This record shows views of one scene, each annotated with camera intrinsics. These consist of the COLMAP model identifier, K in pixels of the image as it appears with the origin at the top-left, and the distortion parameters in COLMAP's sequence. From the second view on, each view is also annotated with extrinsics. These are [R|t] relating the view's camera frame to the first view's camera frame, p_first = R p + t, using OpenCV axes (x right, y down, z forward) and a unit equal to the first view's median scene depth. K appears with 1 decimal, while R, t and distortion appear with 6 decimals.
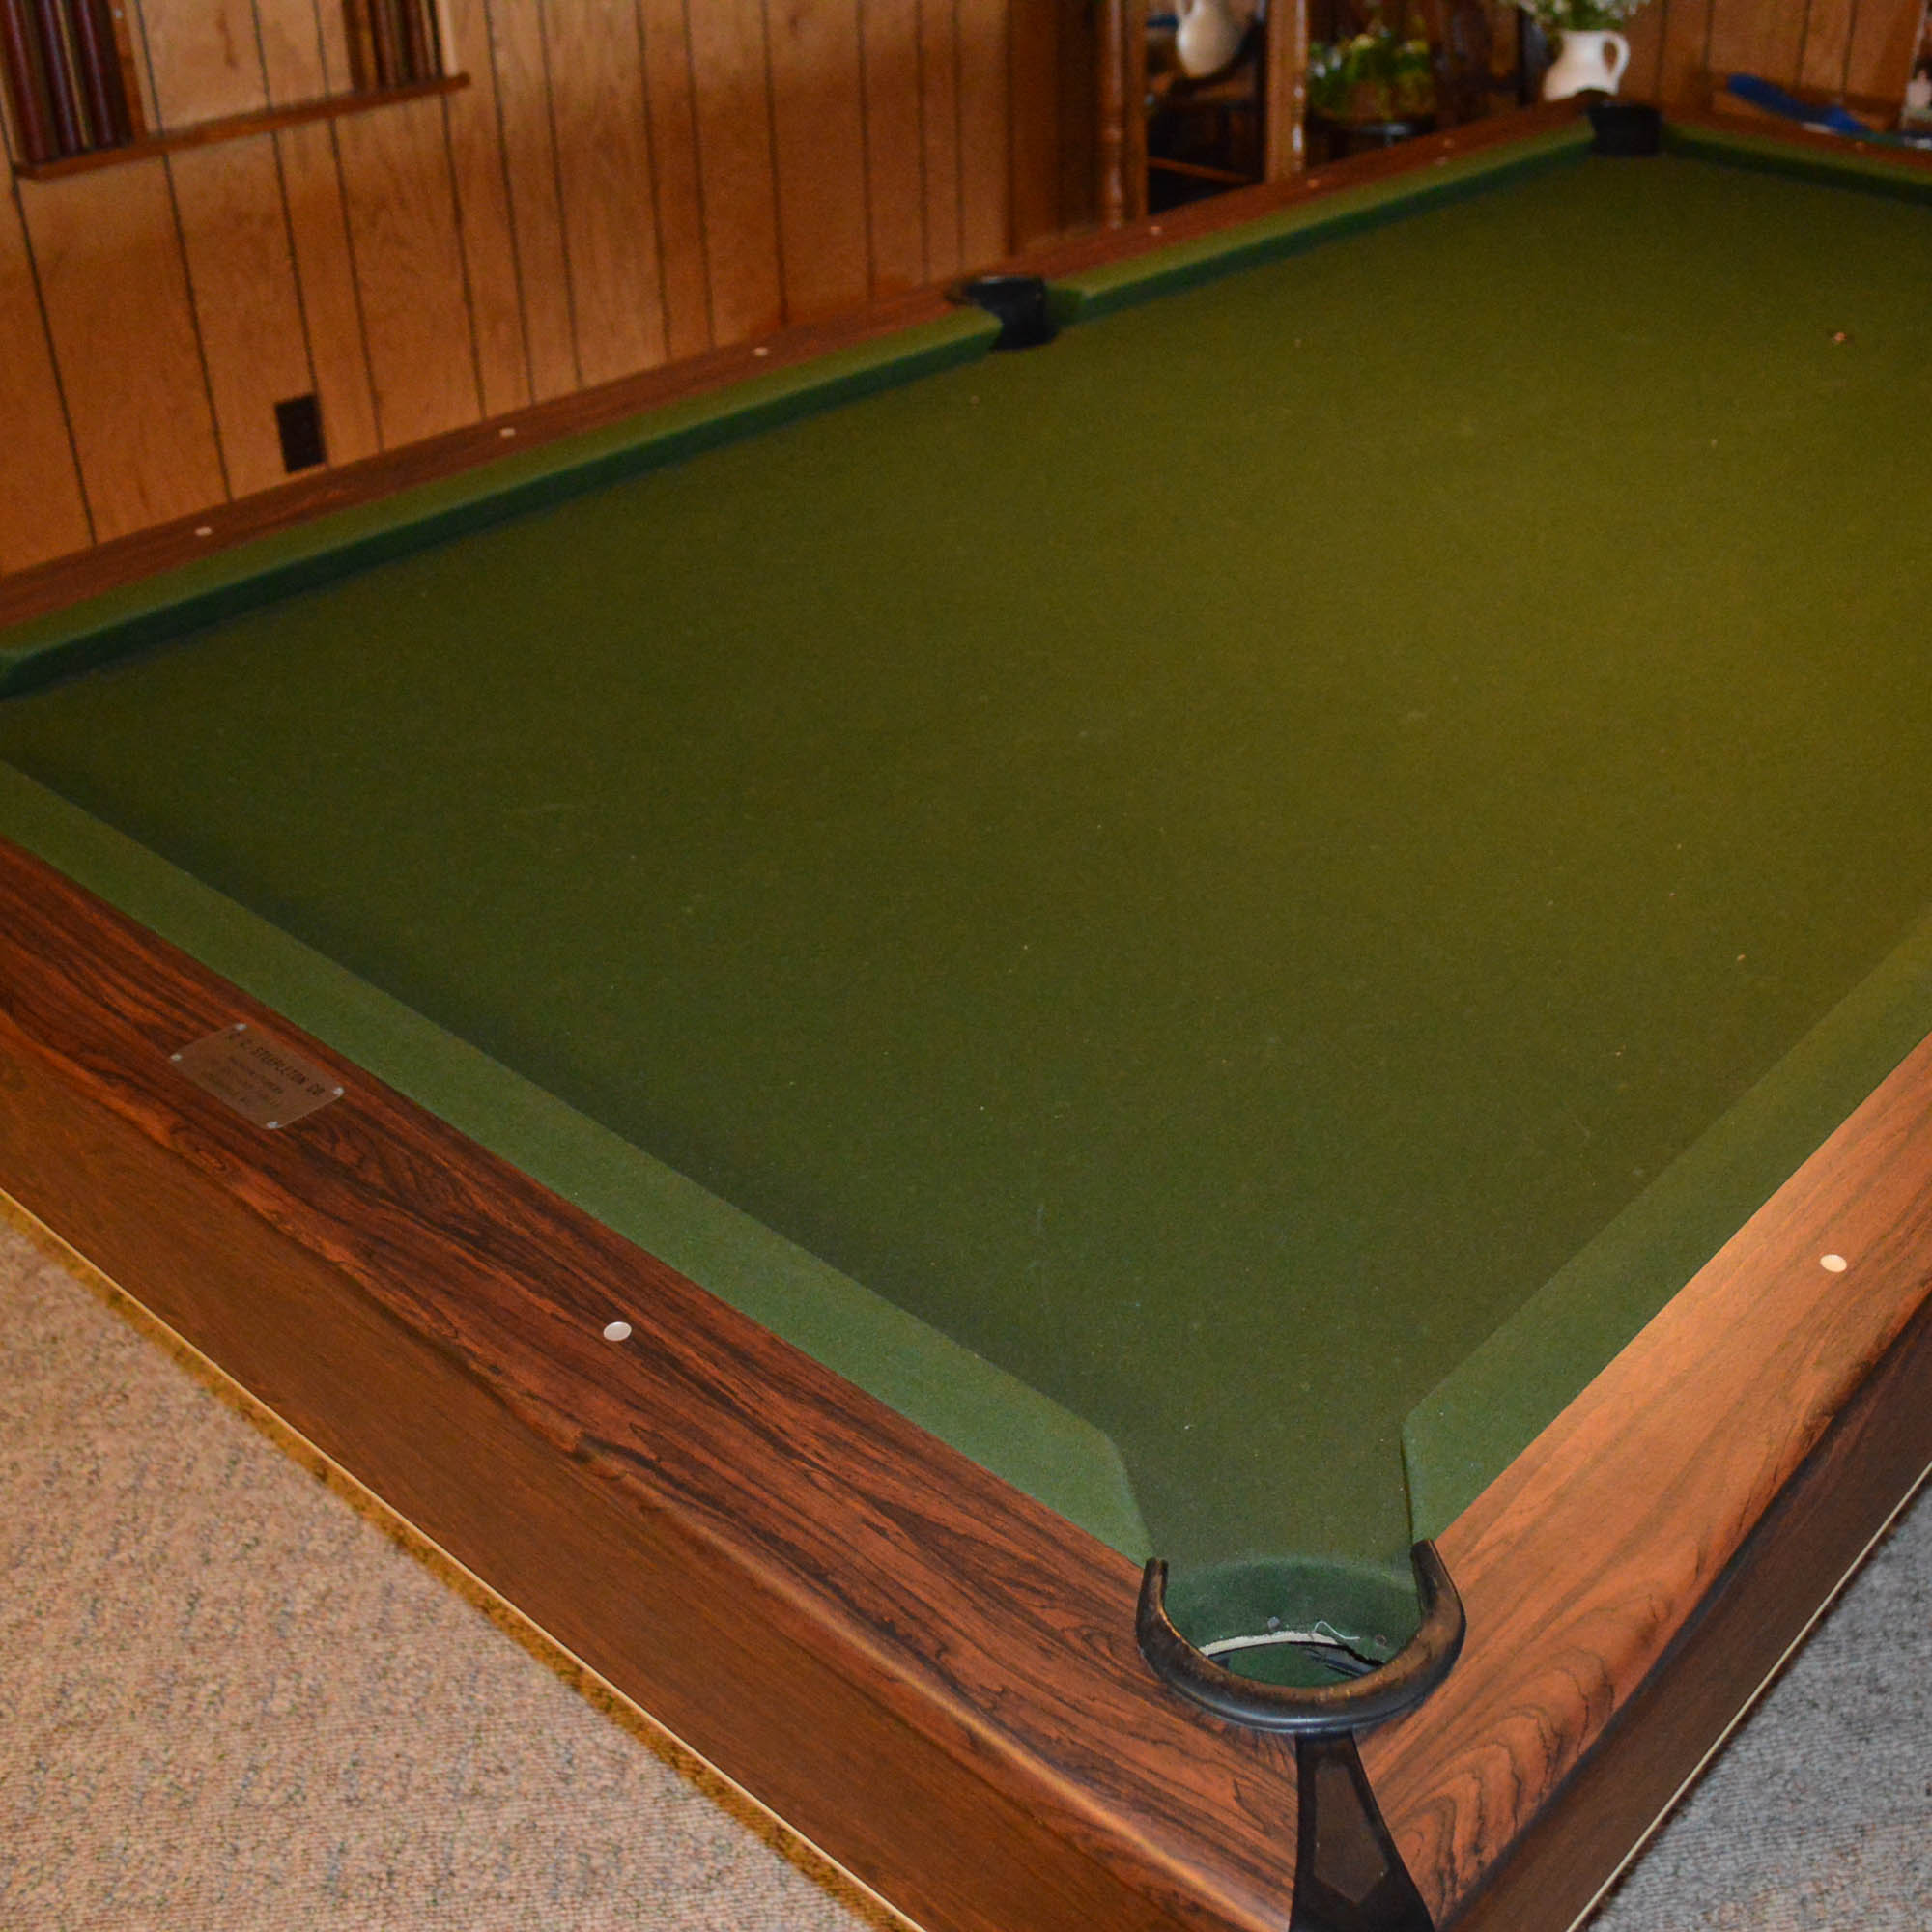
lens RADIAL K [[2305.3, 0, 1105.2], [0, 2305.3, 968.6], [0, 0, 1]] dist [-0.090778, 0.026010]
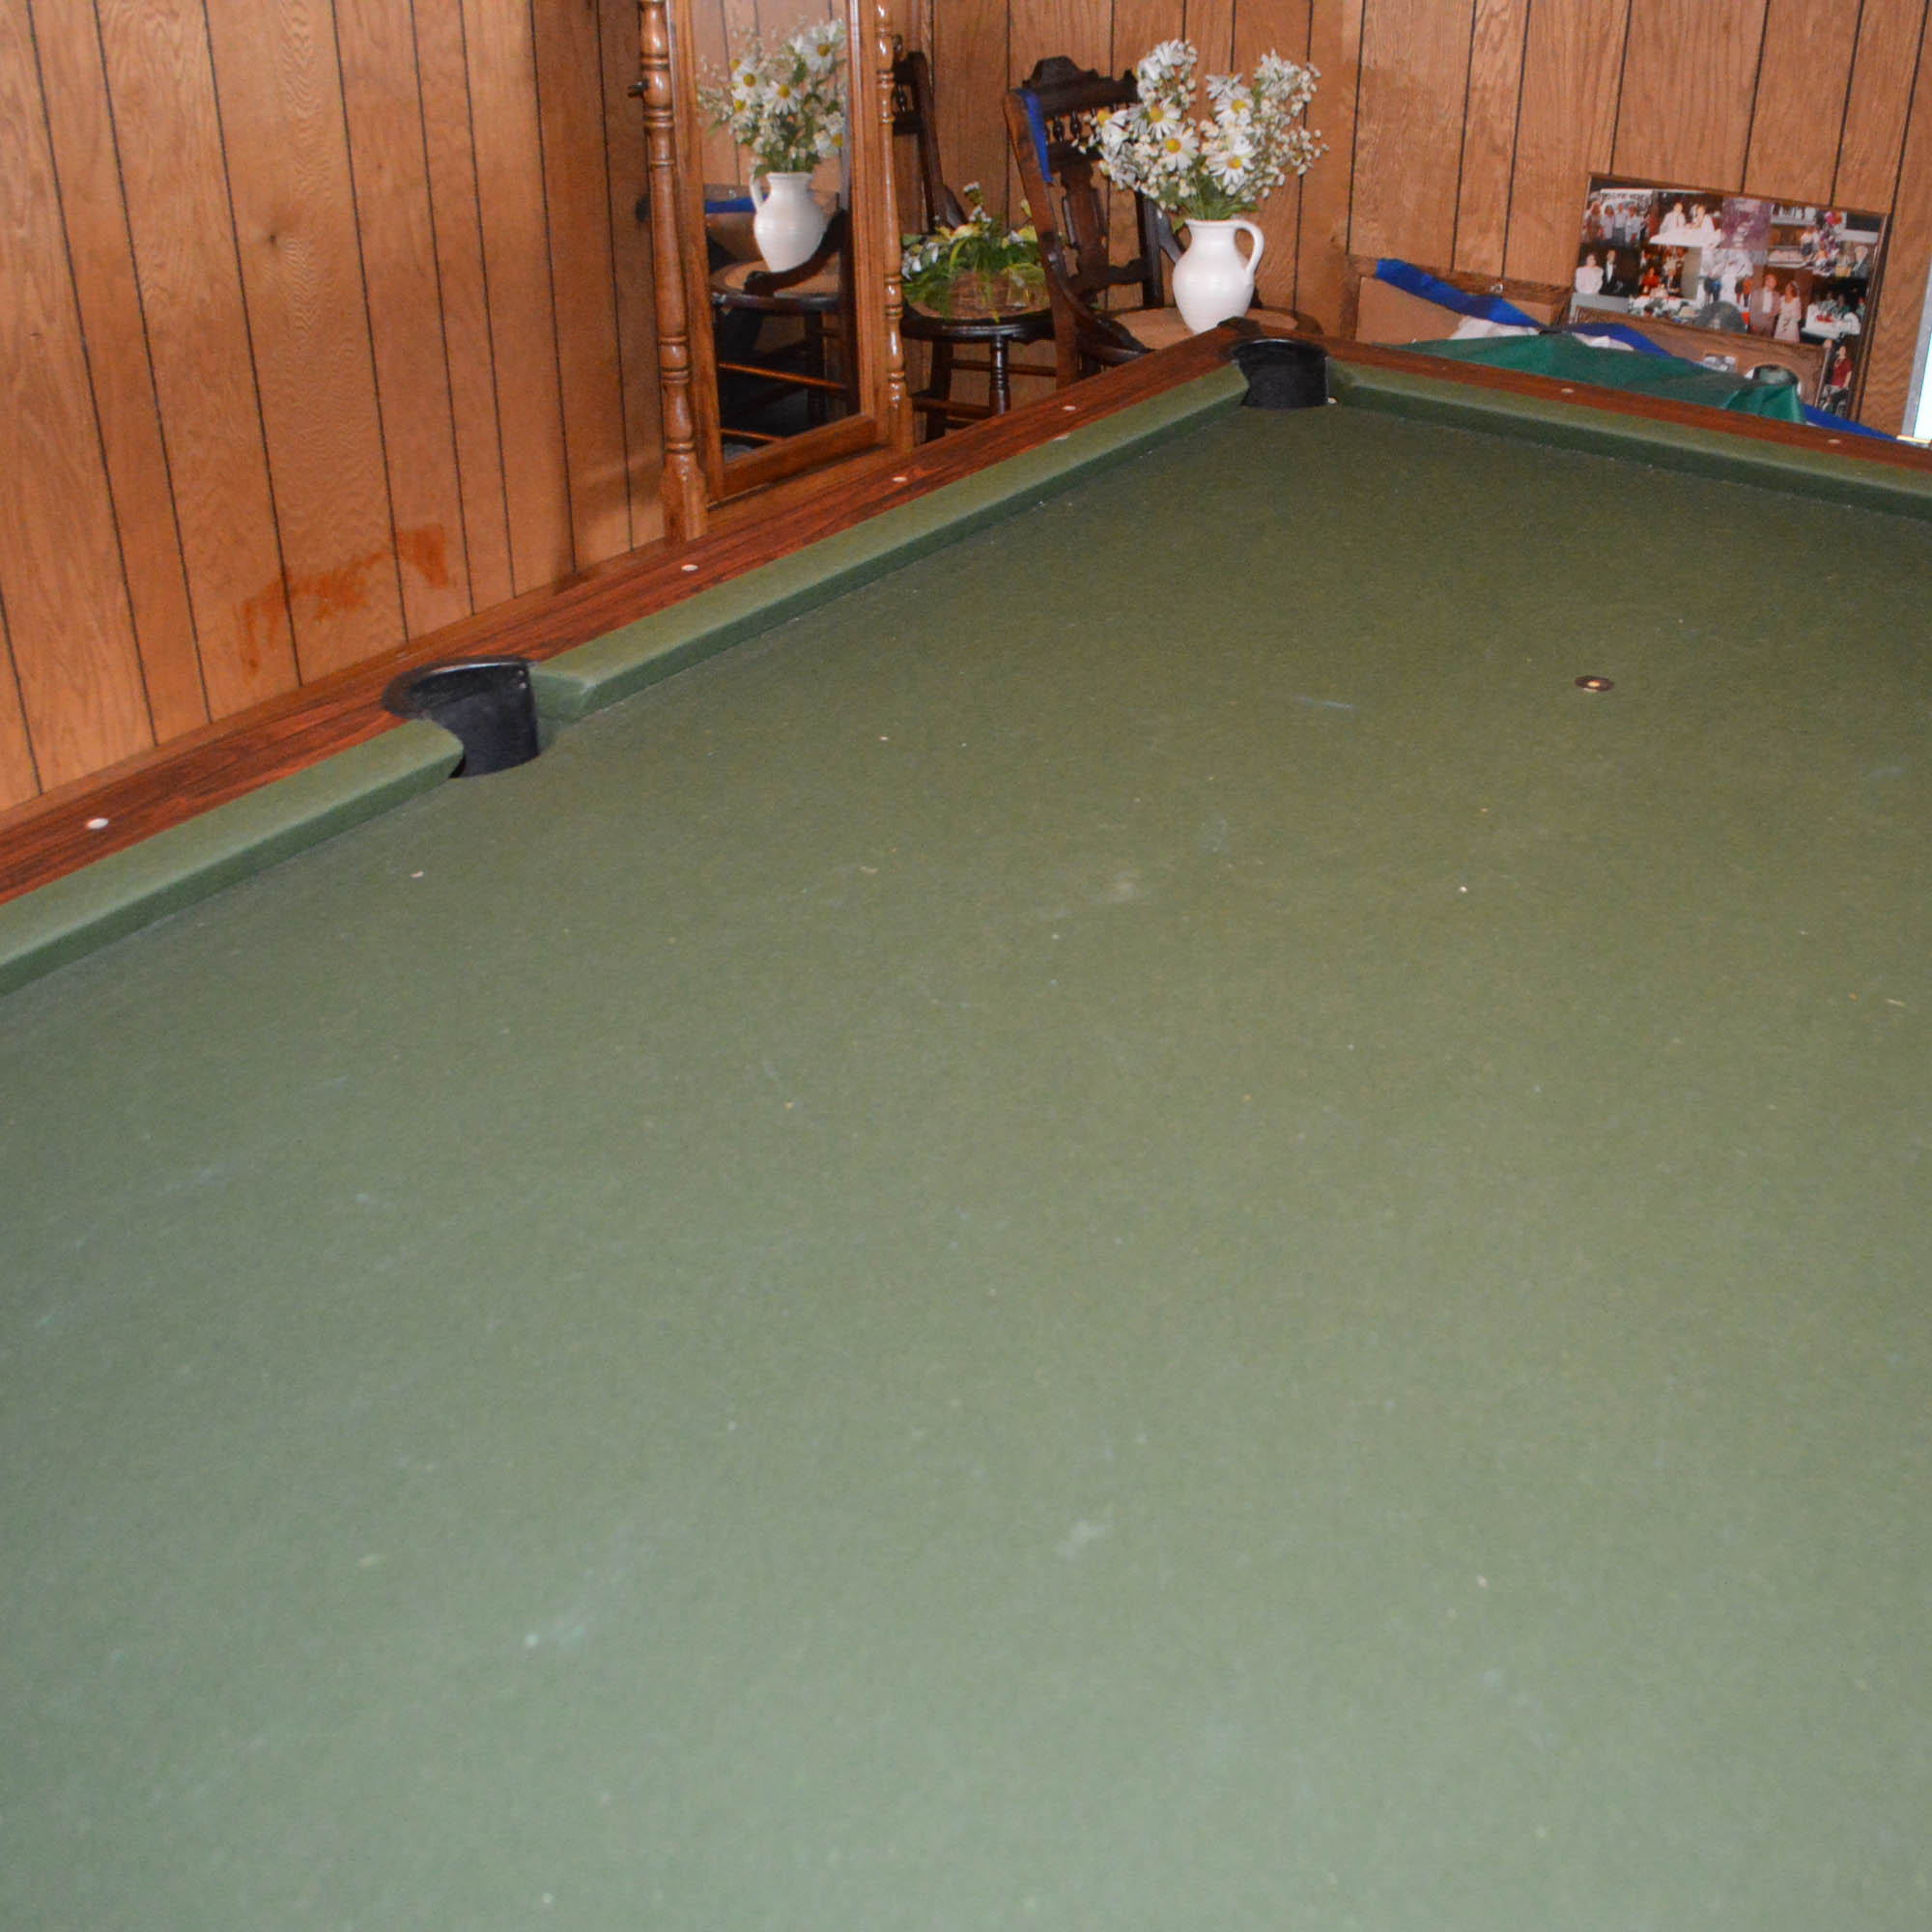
lens RADIAL K [[2305.3, 0, 1105.2], [0, 2305.3, 968.6], [0, 0, 1]] dist [-0.090778, 0.026010]
pose [[0.987305, -0.060517, 0.146854, 0.022814], [0.067455, 0.996807, -0.042731, -0.090324], [-0.143799, 0.052095, 0.988235, 0.147391]]
